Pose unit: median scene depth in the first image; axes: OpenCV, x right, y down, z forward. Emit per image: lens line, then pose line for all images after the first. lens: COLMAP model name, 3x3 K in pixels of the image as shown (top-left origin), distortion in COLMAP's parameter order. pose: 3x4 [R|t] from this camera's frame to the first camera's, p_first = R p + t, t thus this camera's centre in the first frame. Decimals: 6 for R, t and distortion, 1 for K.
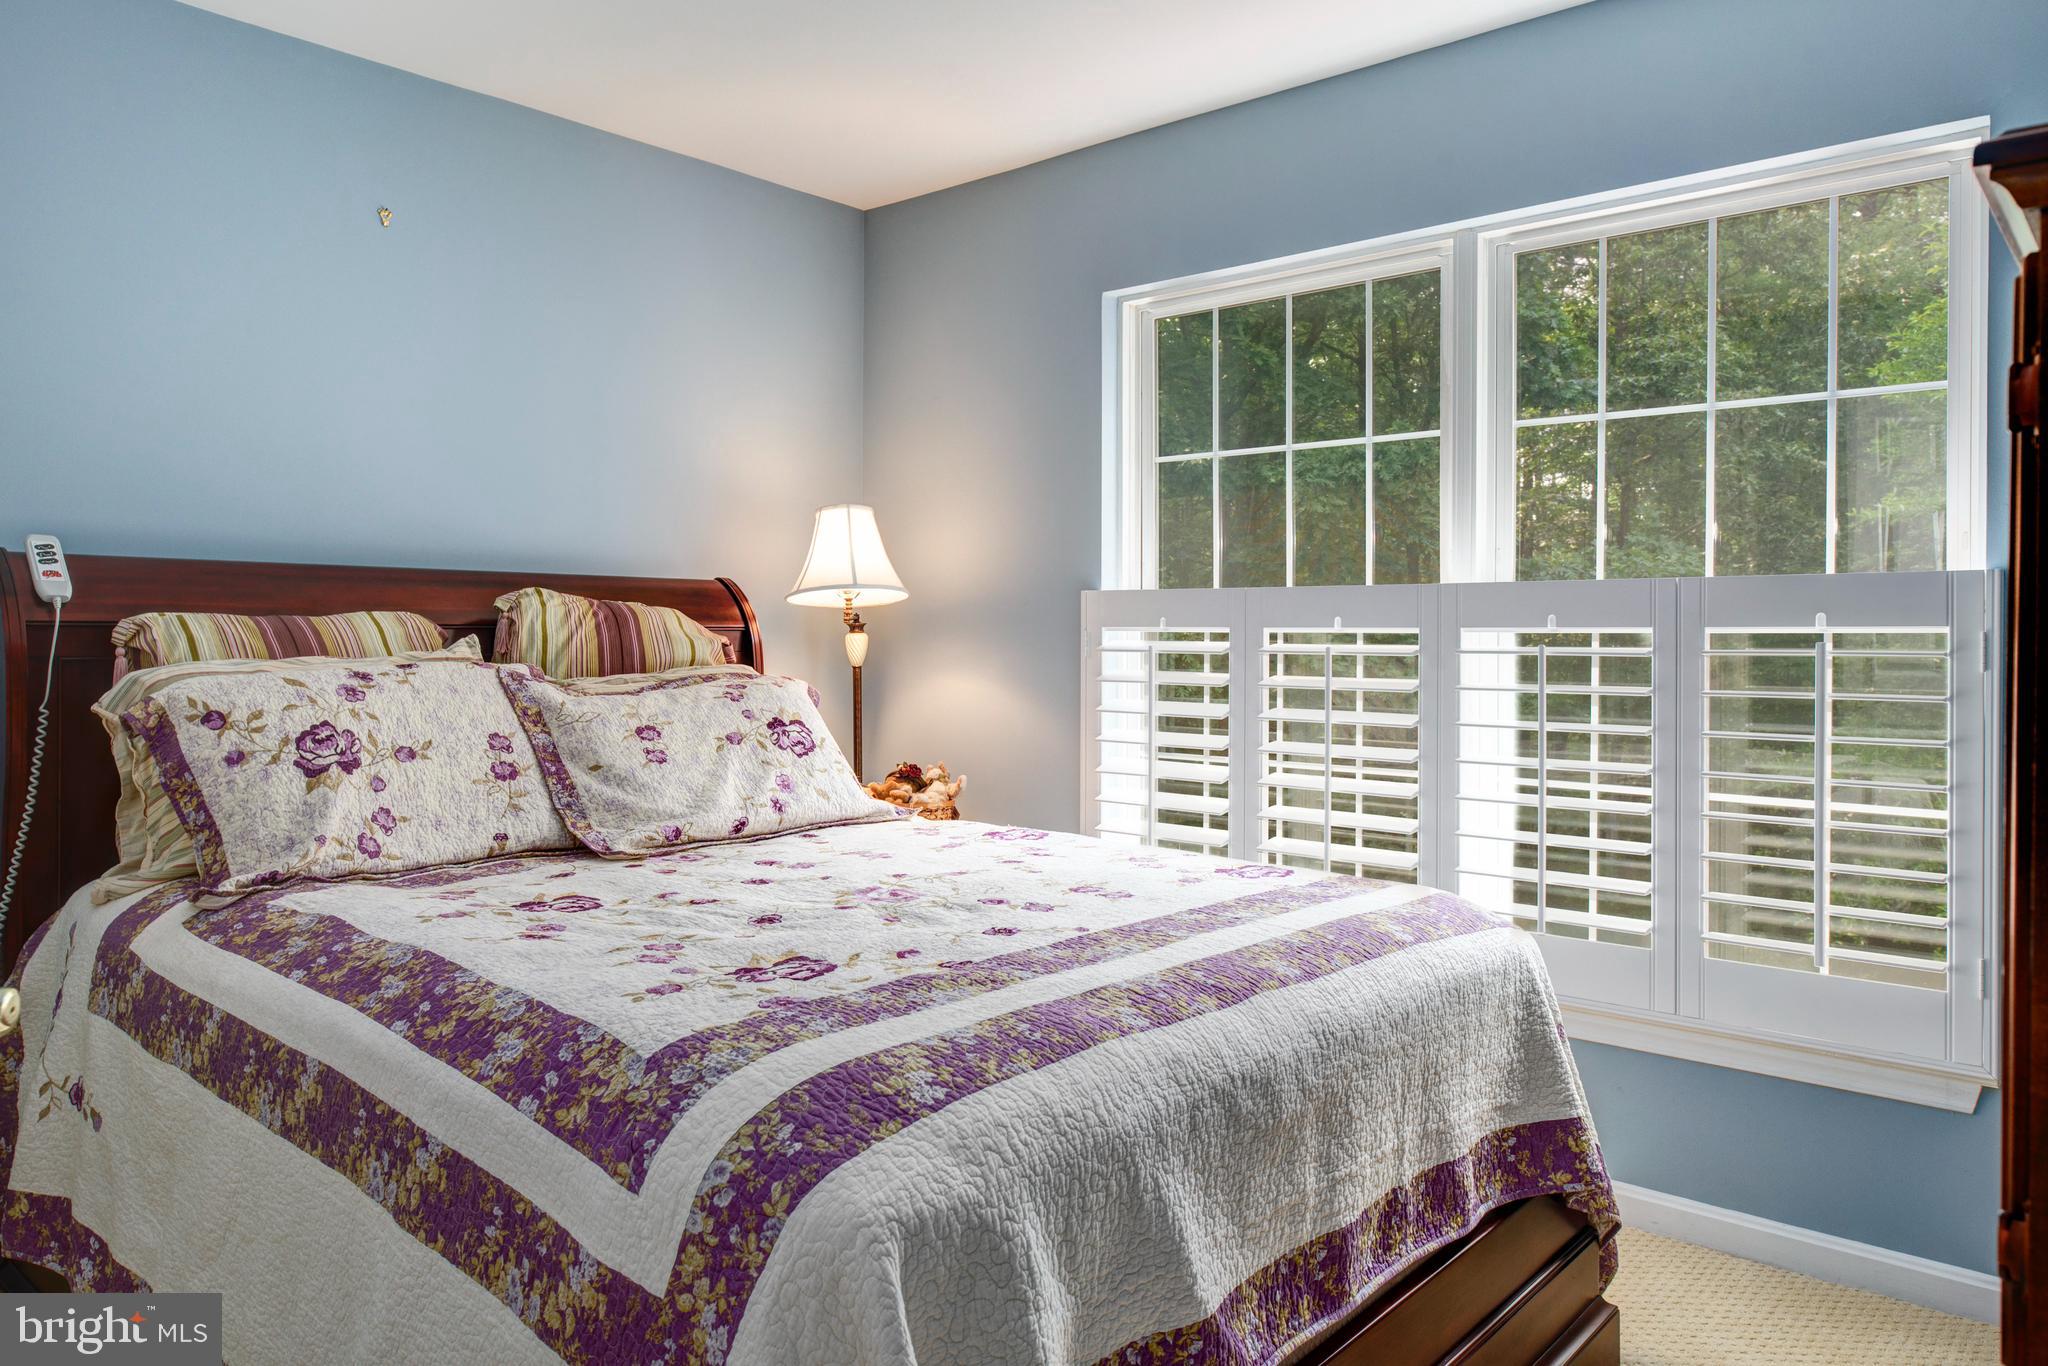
lens RADIAL K [[1384.0, 0, 1021.5], [0, 1384.0, 665.1], [0, 0, 1]] dist [0.009198, 0.000665]
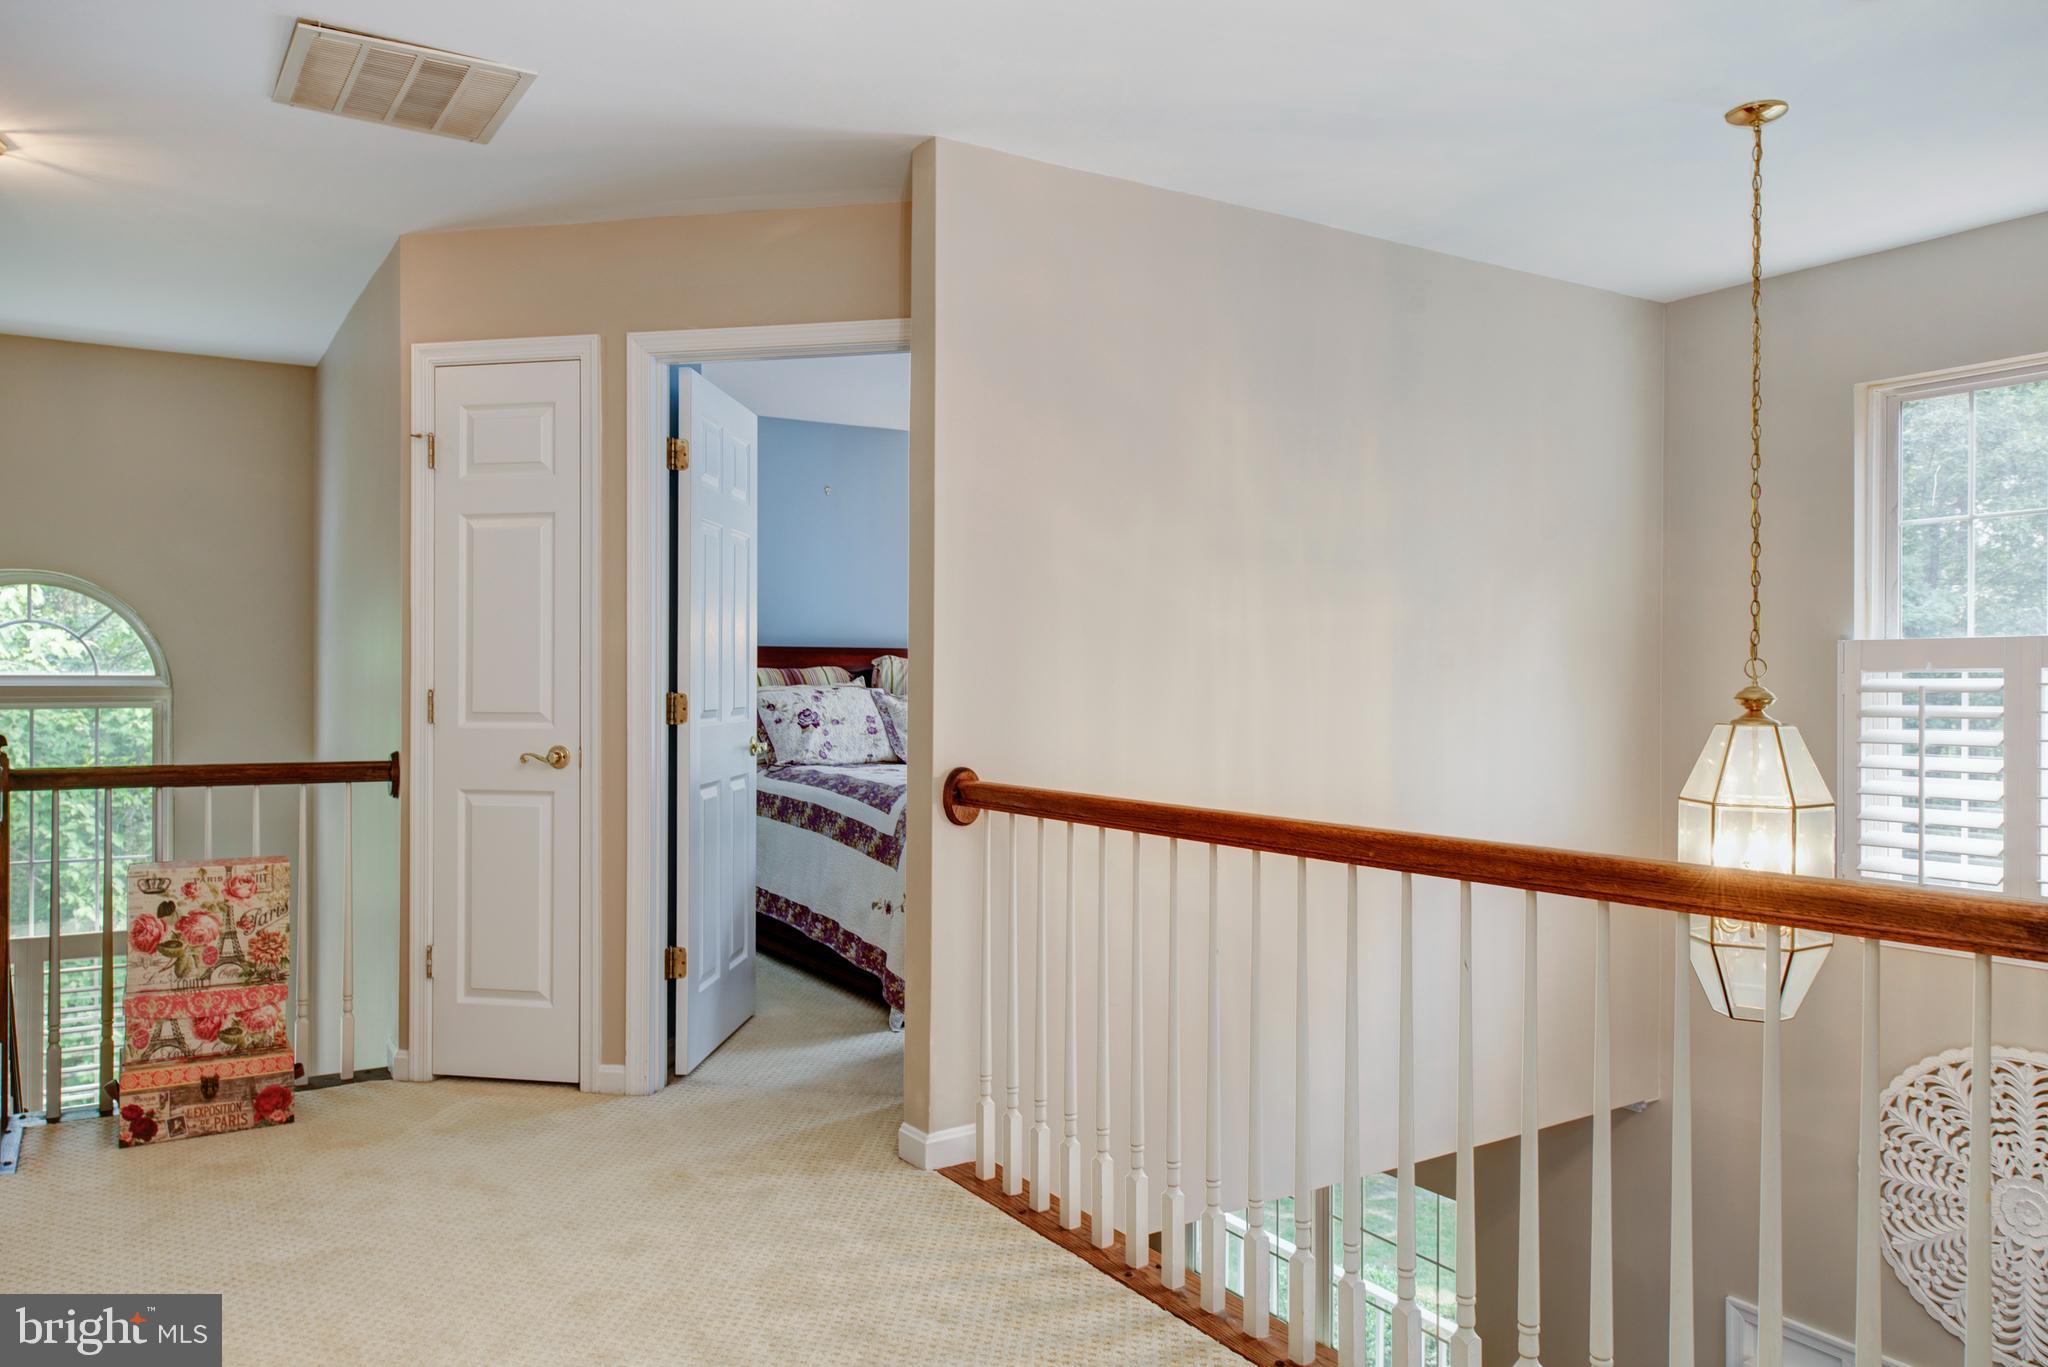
lens RADIAL K [[1384.0, 0, 1024.4], [0, 1384.0, 683.5], [0, 0, 1]] dist [0.009198, 0.000665]
pose [[0.960171, -0.005848, -0.279350, 0.603820], [0.000514, 0.999816, -0.019164, 0.041083], [0.279411, 0.018257, 0.959998, -1.354054]]
